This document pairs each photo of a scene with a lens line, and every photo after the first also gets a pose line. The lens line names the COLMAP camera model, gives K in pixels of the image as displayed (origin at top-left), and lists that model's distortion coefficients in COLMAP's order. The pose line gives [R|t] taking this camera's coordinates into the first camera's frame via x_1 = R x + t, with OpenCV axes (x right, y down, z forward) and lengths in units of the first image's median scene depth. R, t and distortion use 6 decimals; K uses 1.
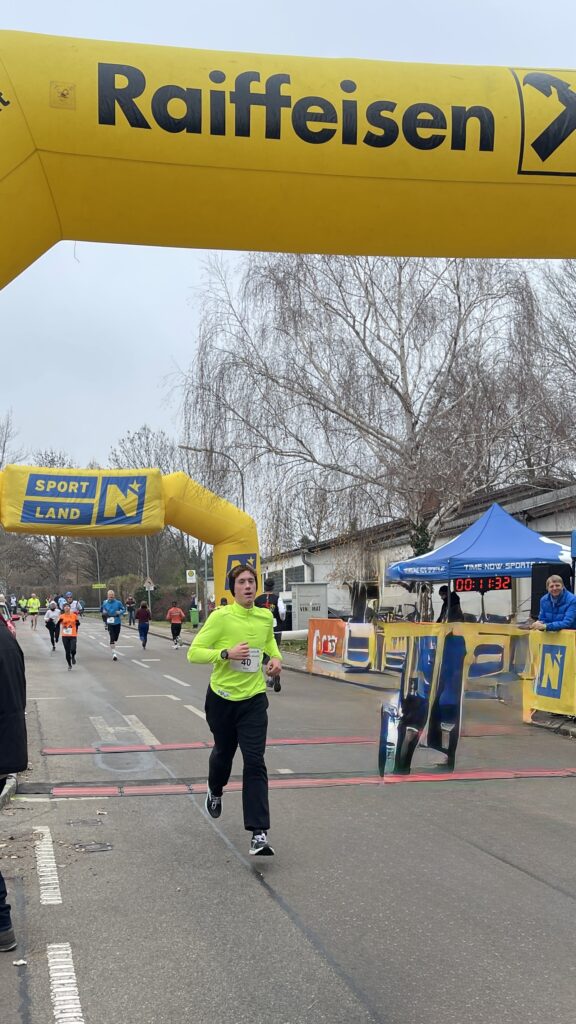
lens RADIAL K [[1071.4, 0, 270.1], [0, 1071.4, 665.6], [0, 0, 1]] dist [0.095086, -0.127845]
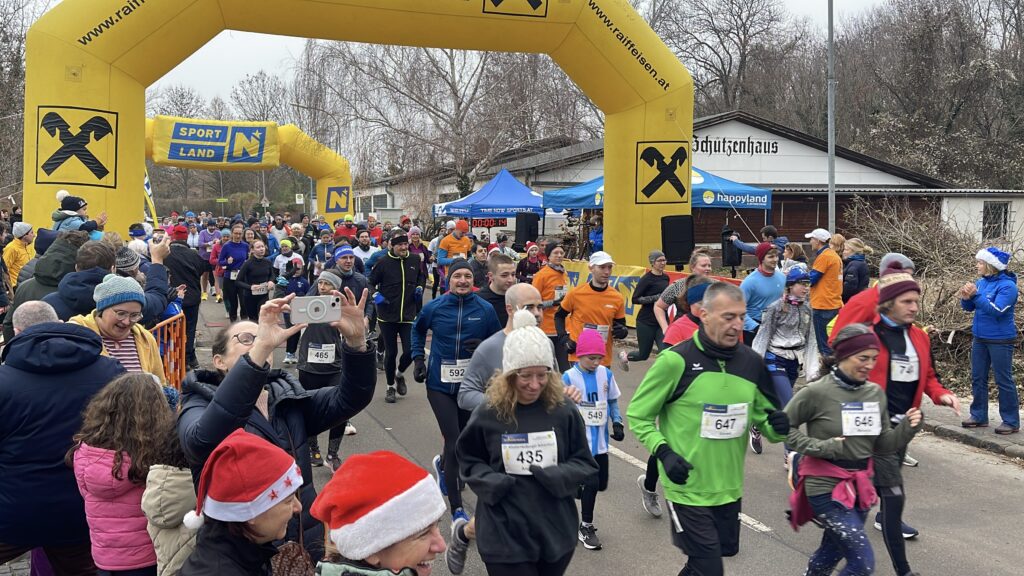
lens RADIAL K [[869.5, 0, 512.0], [0, 869.5, 288.0], [0, 0, 1]] dist [0.074857, -0.070630]
pose [[0.986191, 0.009702, 0.165326, 0.012077], [-0.013838, 0.999619, 0.023886, -0.006248], [-0.165031, -0.025844, 0.985950, -0.174900]]
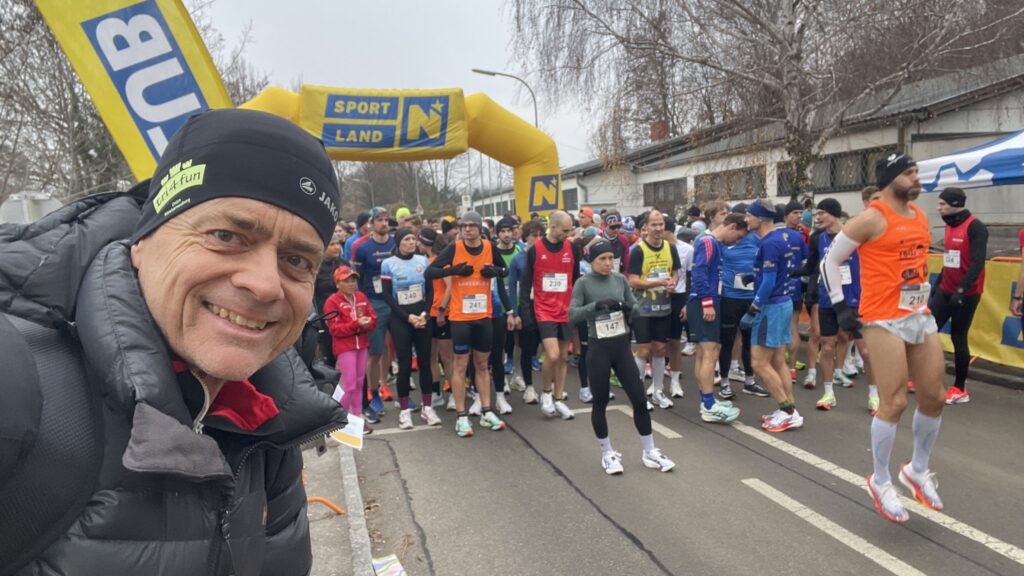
lens RADIAL K [[691.9, 0, 503.2], [0, 691.9, 295.9], [0, 0, 1]] dist [0.059551, -0.057990]
pose [[0.998901, -0.032774, 0.033498, -0.116178], [0.030986, 0.998137, 0.052568, -0.035445], [-0.035159, -0.051472, 0.998055, 0.457338]]
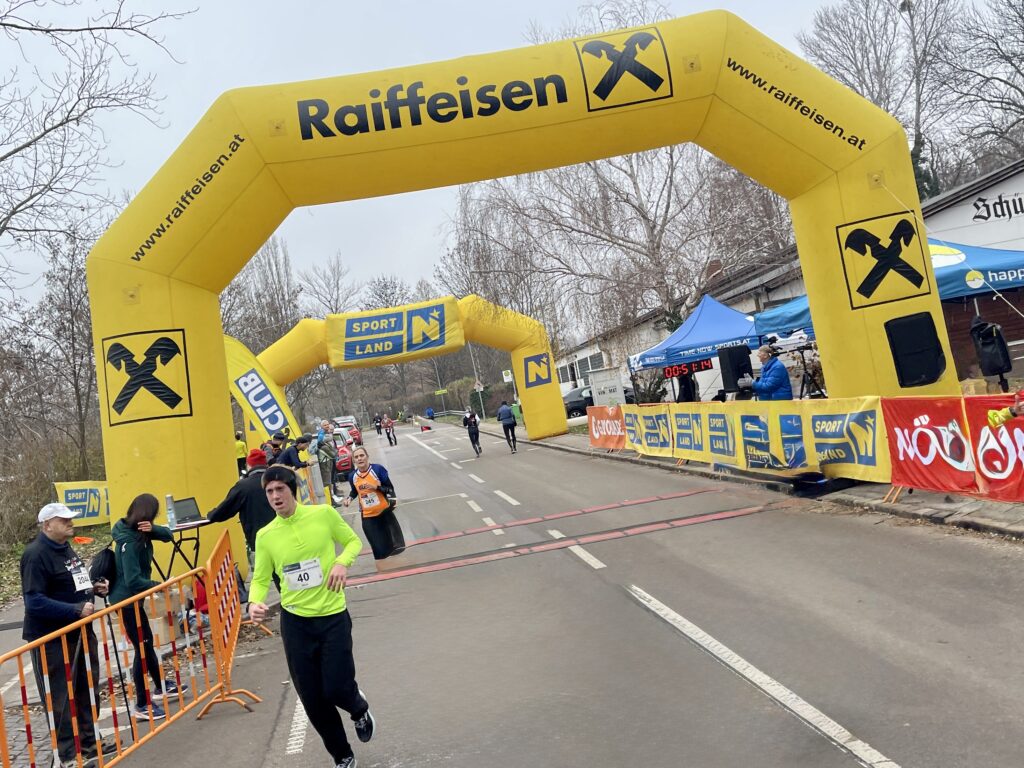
lens RADIAL K [[1038.8, 0, 494.6], [0, 1038.8, 360.2], [0, 0, 1]] dist [0.057111, -0.011317]
pose [[0.980260, -0.160355, -0.115655, 0.074961], [0.150306, 0.984445, -0.090971, -0.006136], [0.128444, 0.071792, 0.989115, -0.130004]]
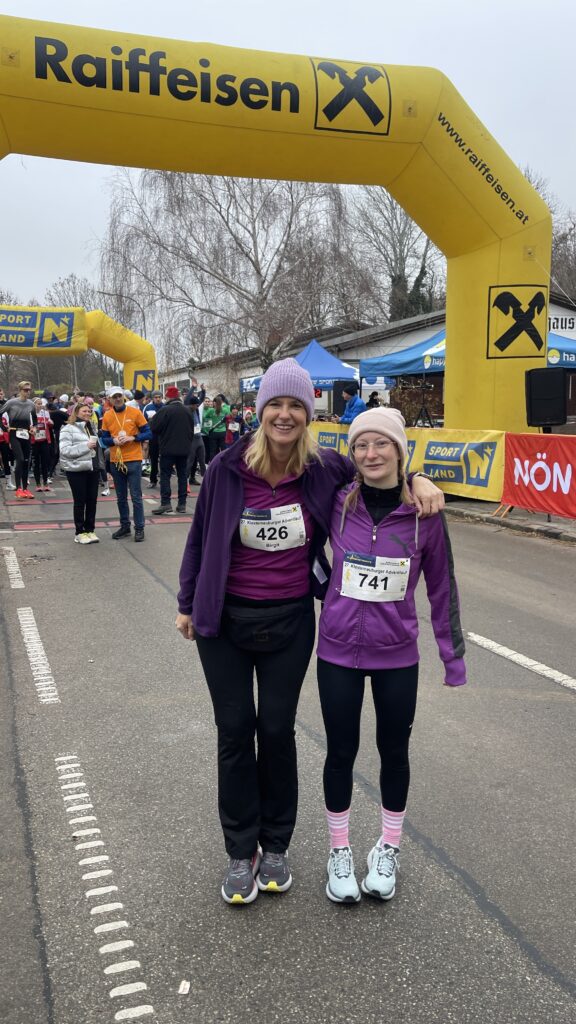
lens RADIAL K [[758.1, 0, 280.0], [0, 758.1, 502.3], [0, 0, 1]] dist [0.061054, -0.063674]
pose [[0.989440, -0.009640, 0.144624, 0.005075], [-0.000072, 0.997753, 0.066997, 0.003647], [-0.144945, -0.066300, 0.987216, -0.040799]]
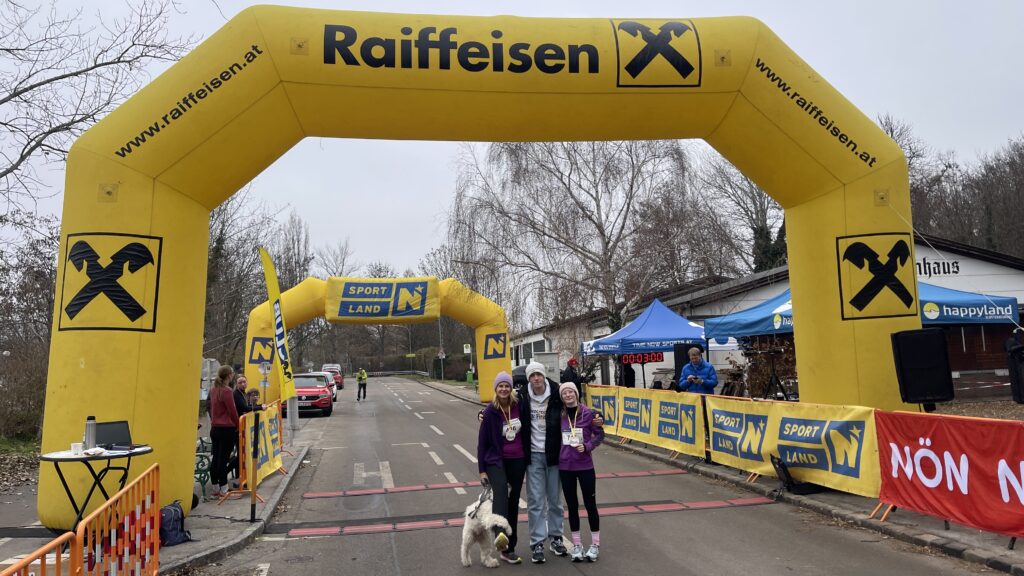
lens RADIAL K [[755.3, 0, 524.4], [0, 755.3, 293.4], [0, 0, 1]] dist [0.077572, -0.096912]
pose [[0.999534, -0.024107, -0.018715, 0.041018], [0.021065, 0.988686, -0.148512, -0.010539], [0.022084, 0.148049, 0.988733, 0.011327]]
